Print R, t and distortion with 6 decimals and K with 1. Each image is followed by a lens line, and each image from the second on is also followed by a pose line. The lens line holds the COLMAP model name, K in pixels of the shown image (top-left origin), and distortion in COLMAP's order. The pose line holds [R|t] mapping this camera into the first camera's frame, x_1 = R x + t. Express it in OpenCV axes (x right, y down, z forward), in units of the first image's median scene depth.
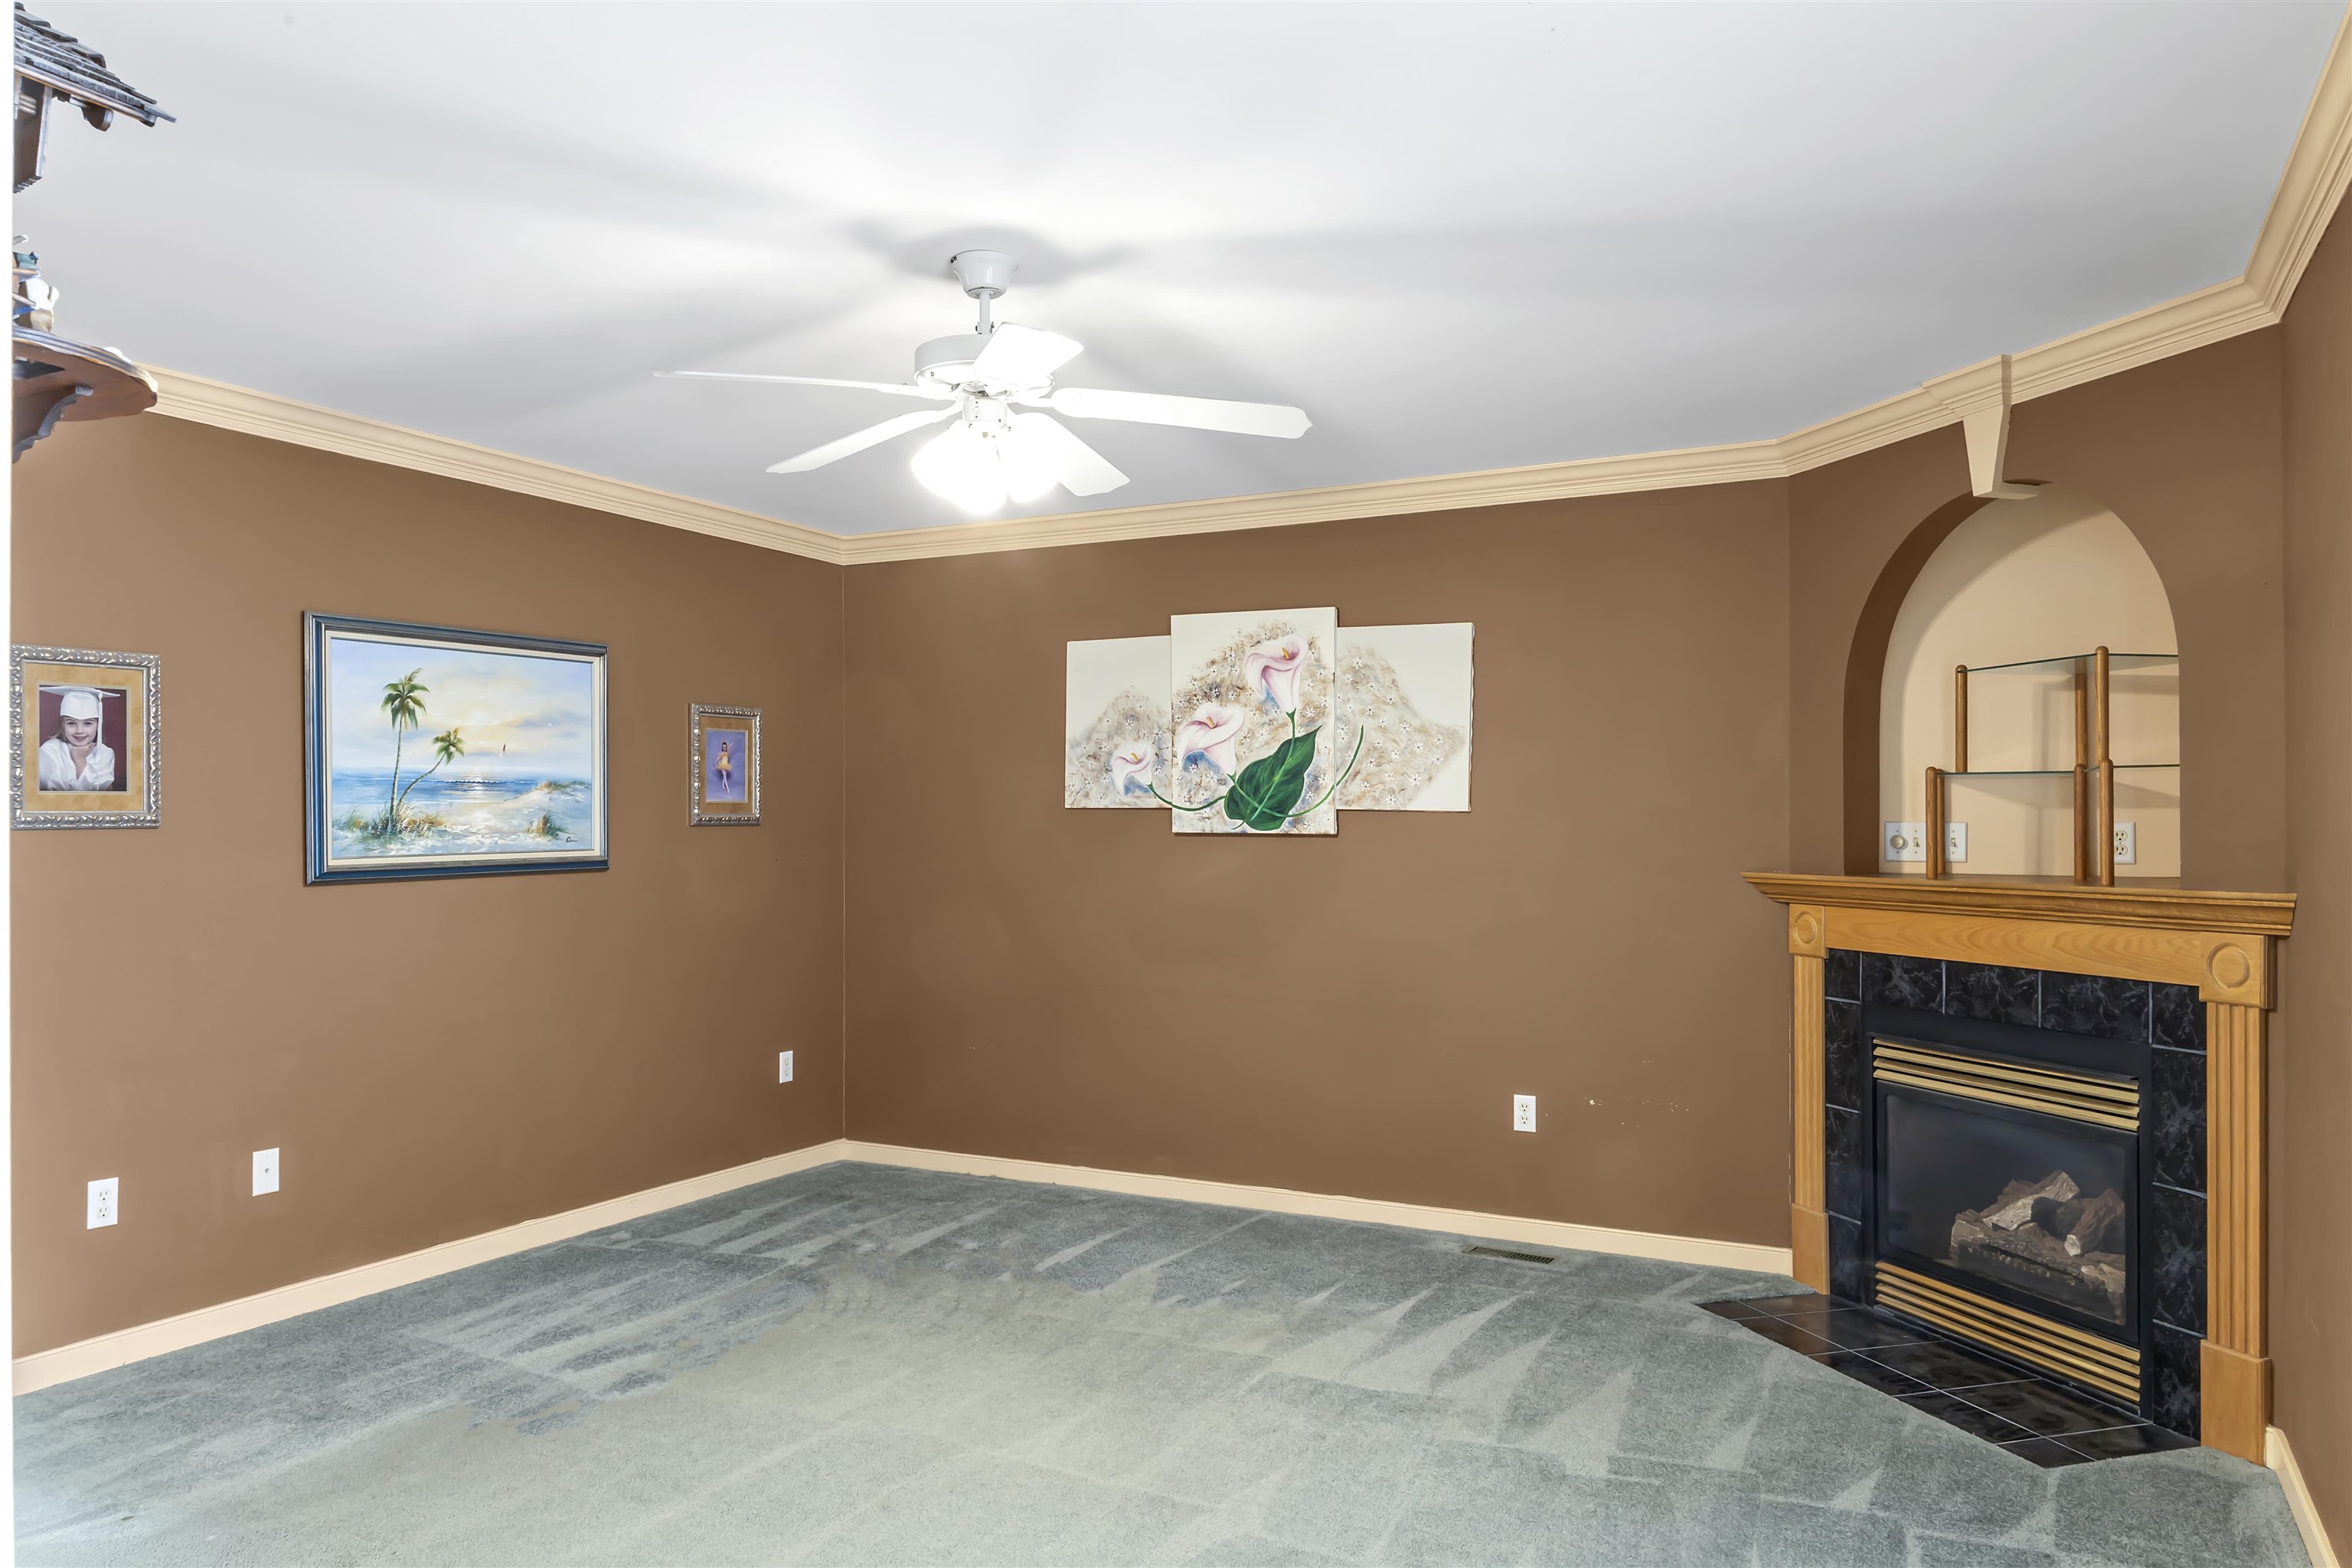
lens RADIAL K [[1621.1, 0, 1174.8], [0, 1621.1, 826.2], [0, 0, 1]] dist [0.041710, 0.000311]
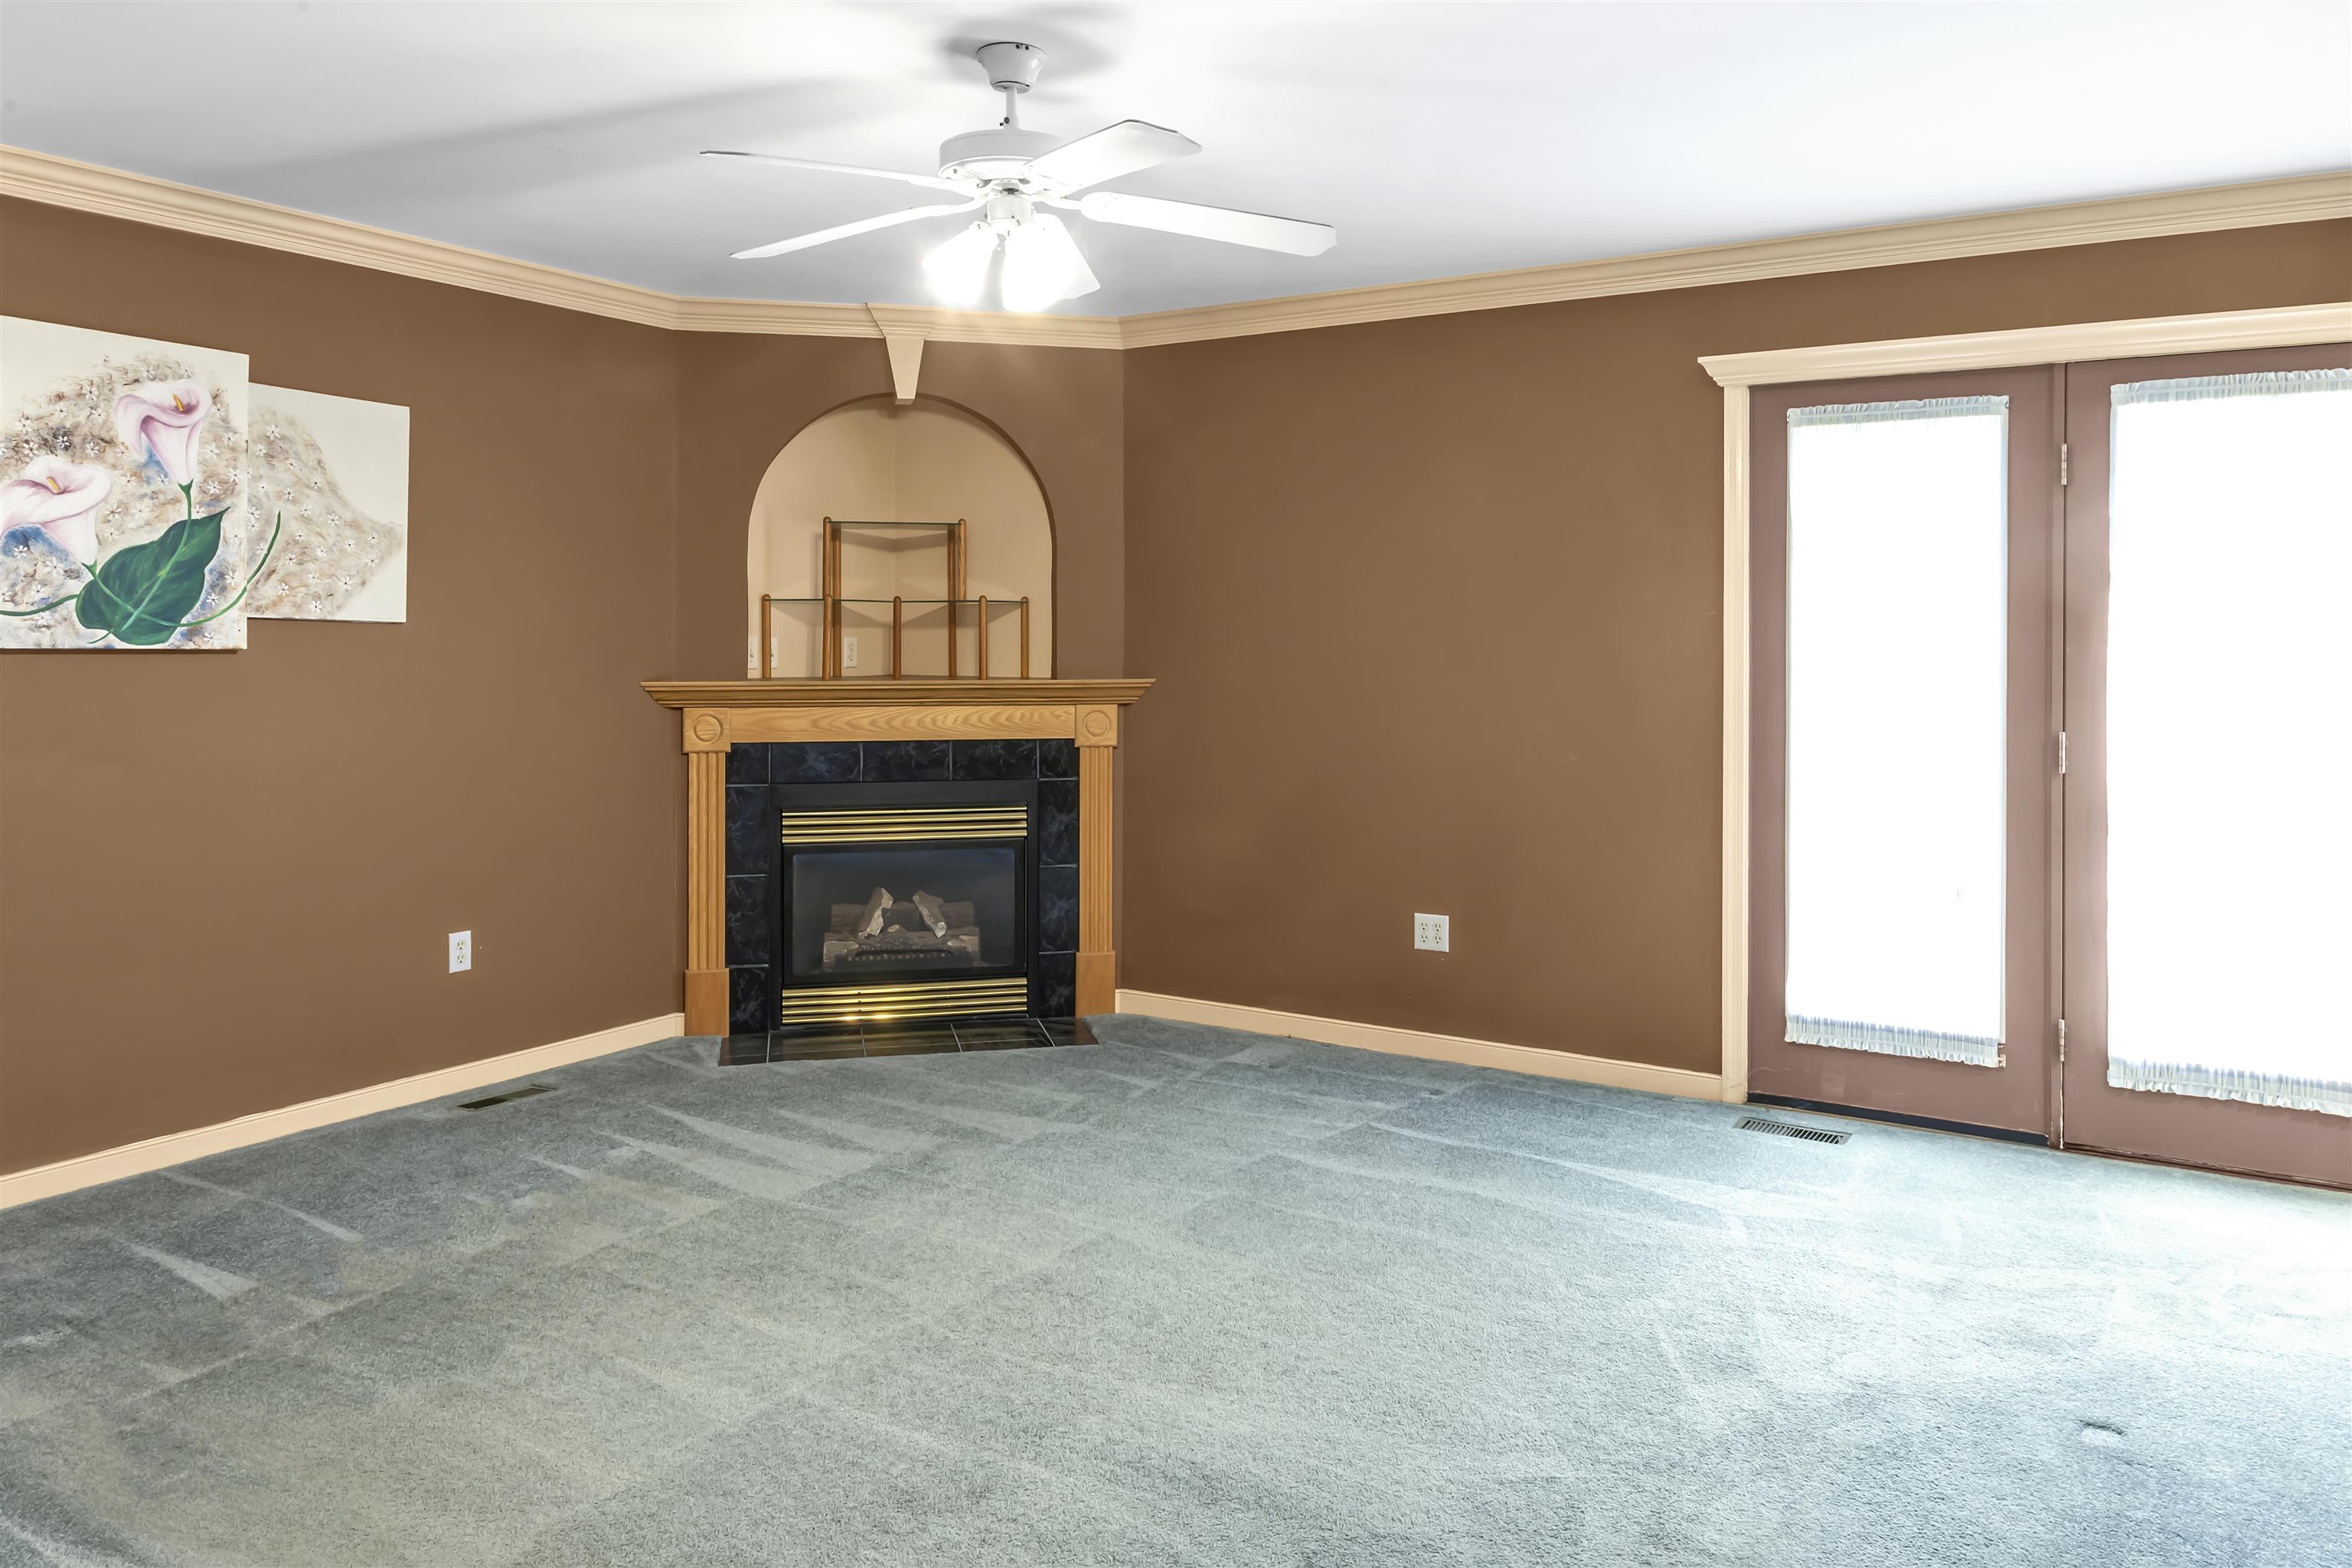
lens RADIAL K [[1639.4, 0, 1175.9], [0, 1639.4, 644.3], [0, 0, 1]] dist [0.004640, 0.000440]
pose [[0.083945, -0.002890, 0.996466, -0.639942], [-0.002465, 0.999992, 0.003107, -0.001044], [-0.996467, -0.002717, 0.083937, 0.492110]]
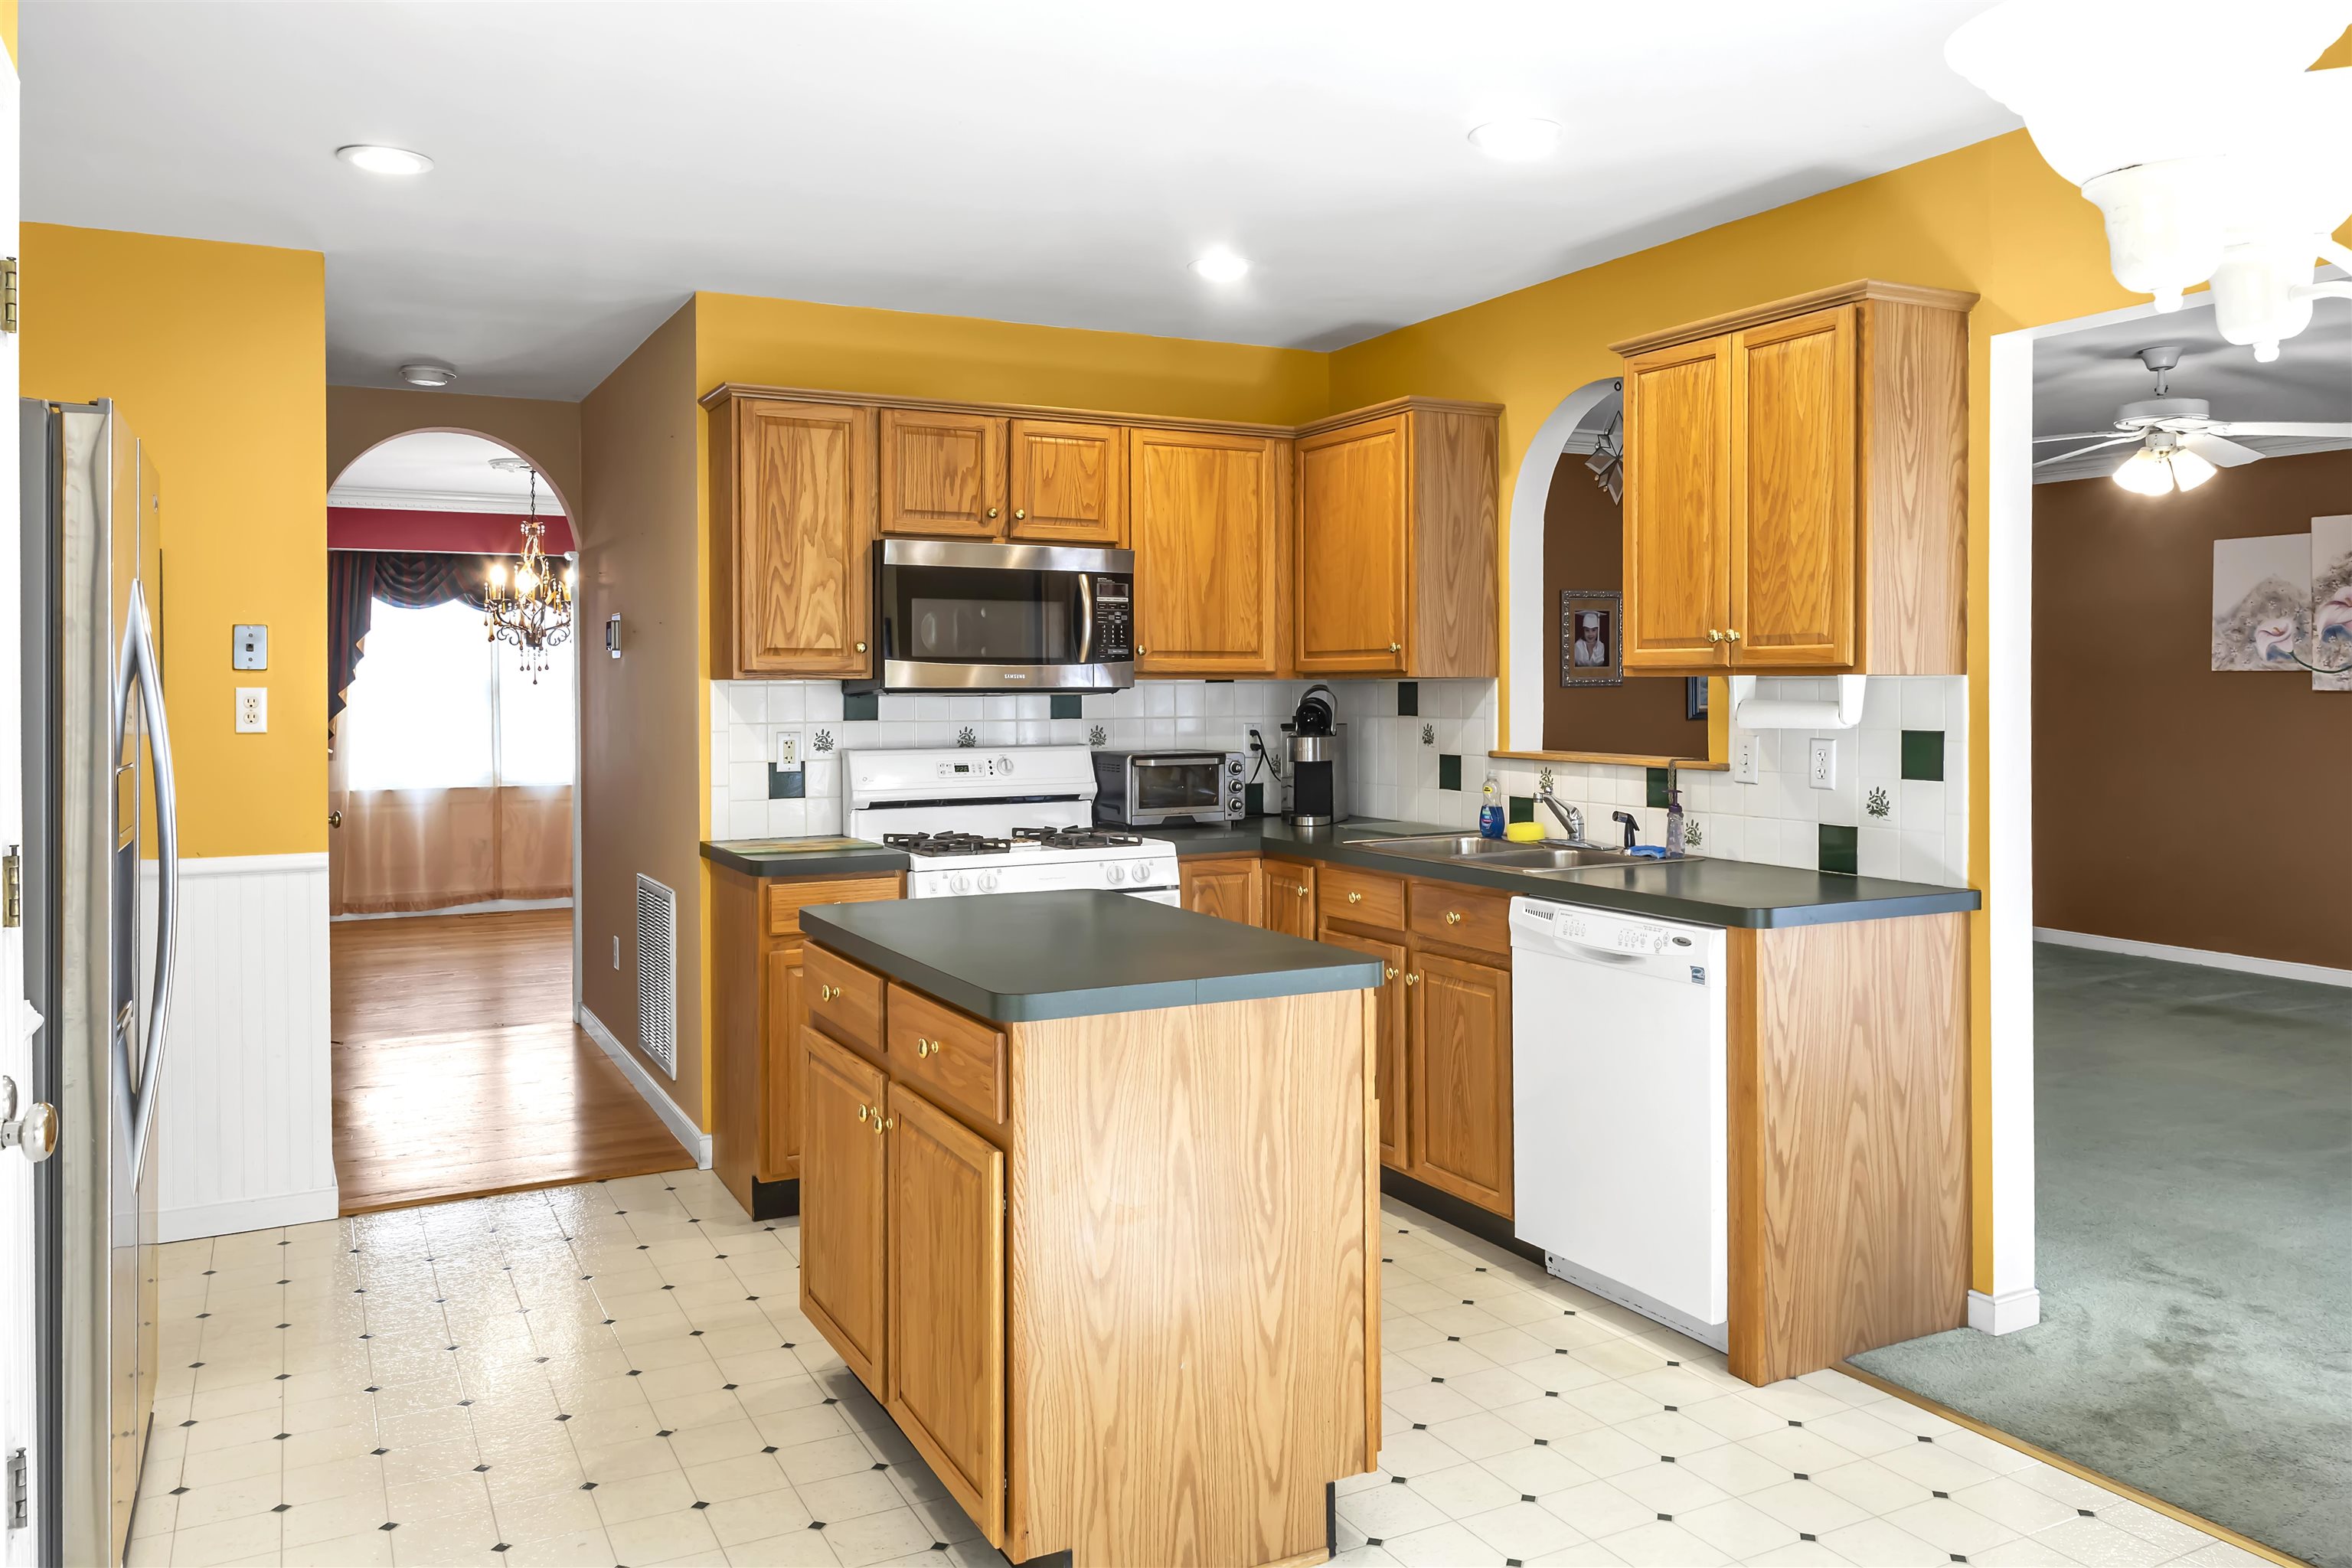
lens RADIAL K [[1708.4, 0, 1143.2], [0, 1708.4, 699.8], [0, 0, 1]] dist [-0.000128, -0.000570]
pose [[0.813016, 0.002672, -0.582235, 0.034130], [0.000469, 0.999986, 0.005244, 0.003889], [0.582241, -0.004537, 0.813003, -0.629028]]
